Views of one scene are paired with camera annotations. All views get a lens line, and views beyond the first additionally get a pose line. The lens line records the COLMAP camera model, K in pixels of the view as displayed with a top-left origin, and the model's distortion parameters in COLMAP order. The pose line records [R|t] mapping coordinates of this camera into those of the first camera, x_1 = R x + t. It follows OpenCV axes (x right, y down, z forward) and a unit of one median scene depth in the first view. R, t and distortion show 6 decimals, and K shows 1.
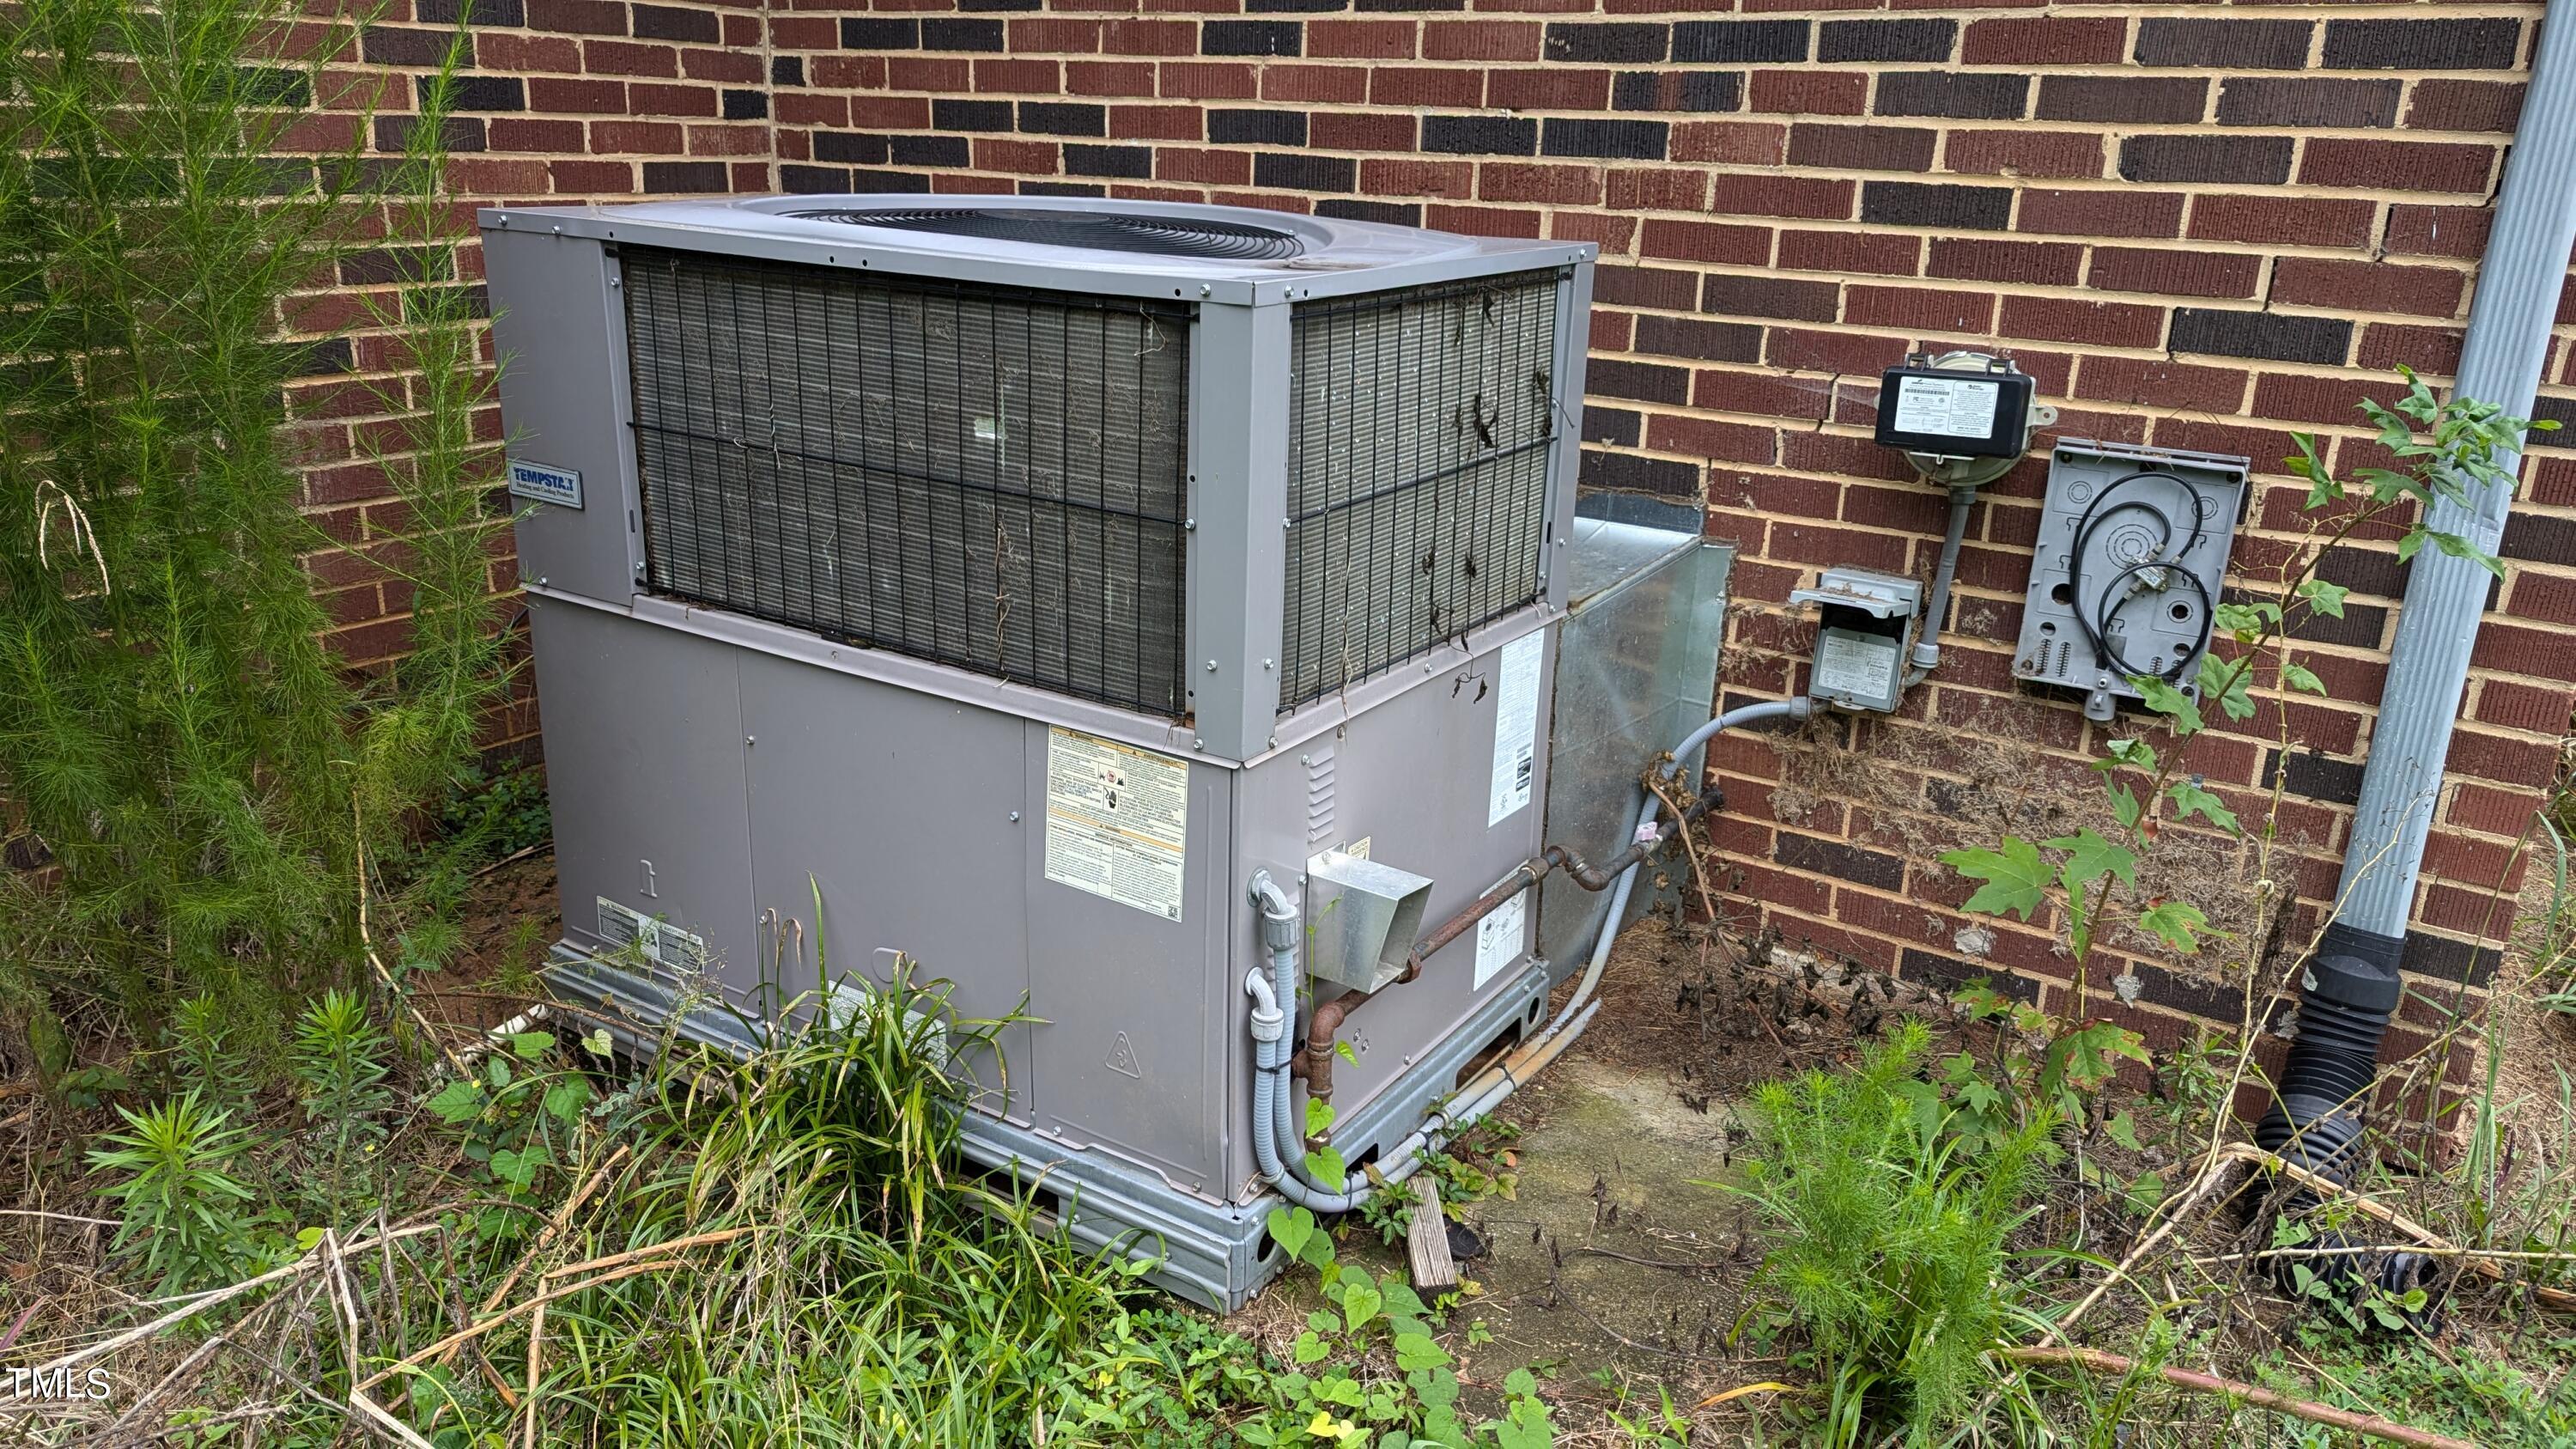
lens RADIAL K [[1839.5, 0, 1289.9], [0, 1839.5, 720.3], [0, 0, 1]] dist [0.039040, -0.001511]
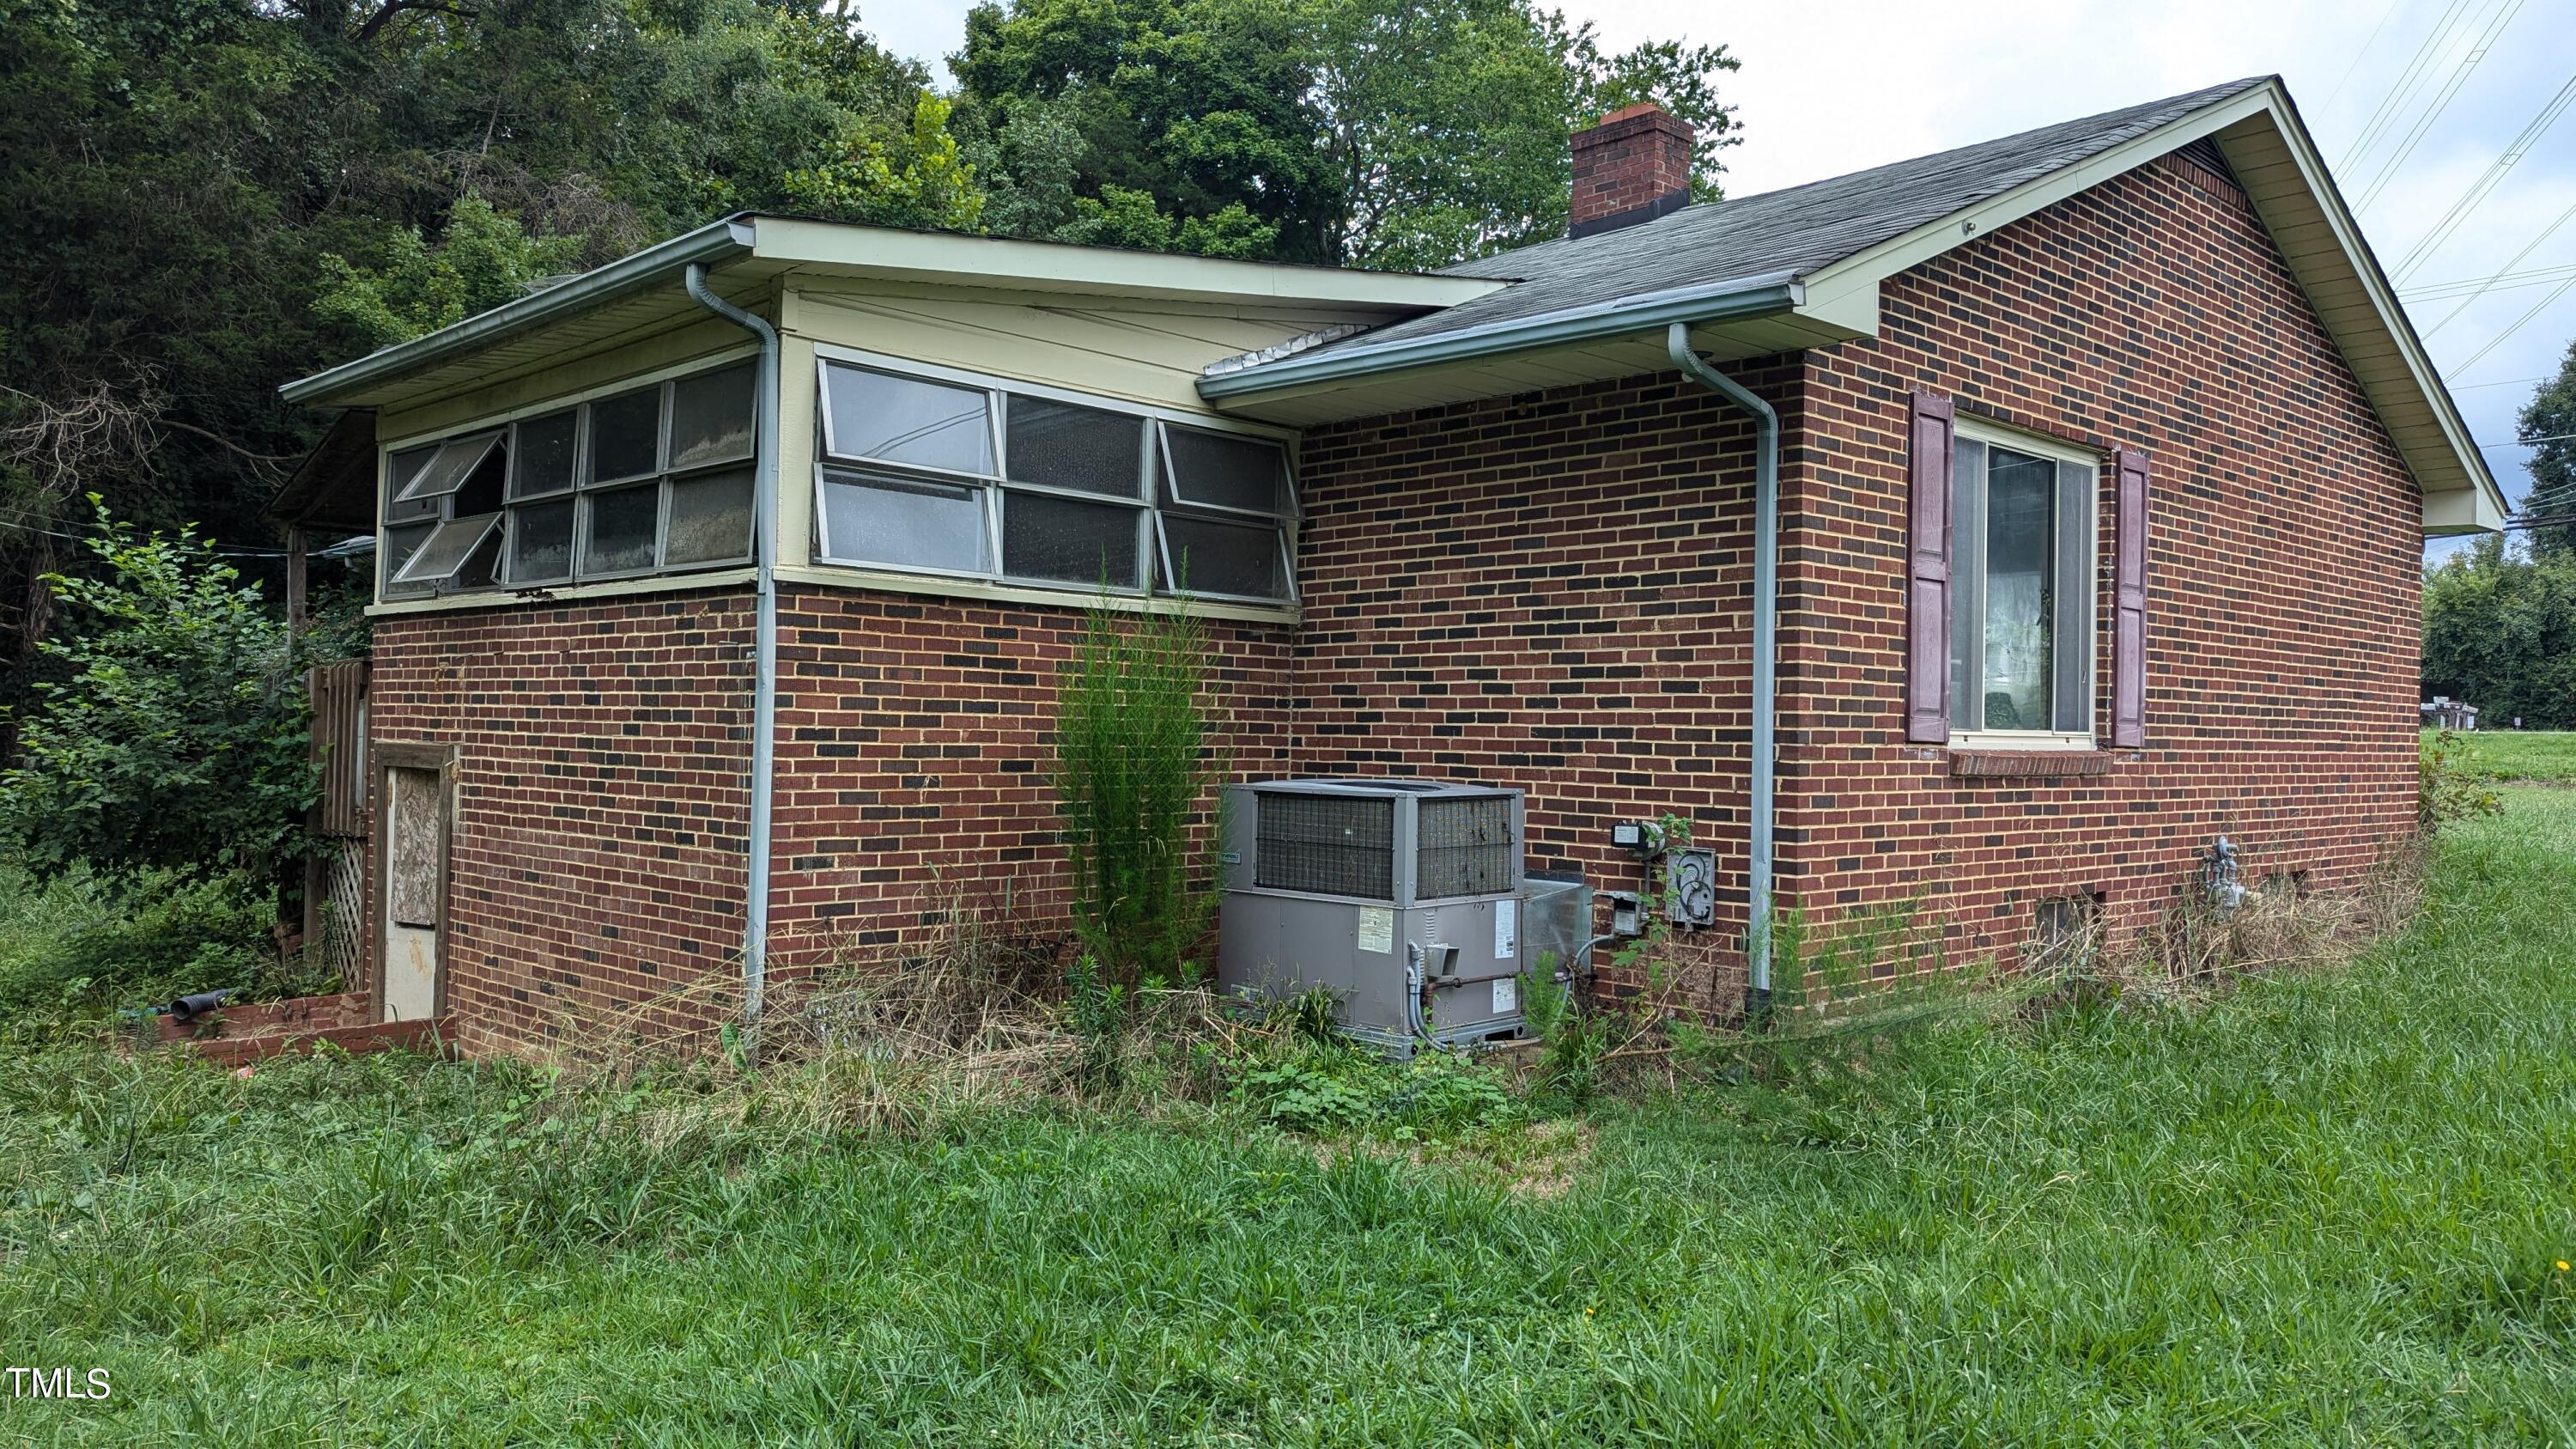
lens RADIAL K [[1839.5, 0, 1286.7], [0, 1839.5, 723.3], [0, 0, 1]] dist [0.039040, -0.001511]
pose [[0.972705, -0.019052, -0.231262, 0.487257], [-0.055862, 0.948087, -0.313066, 0.673226], [0.225221, 0.317439, 0.921145, -2.141701]]
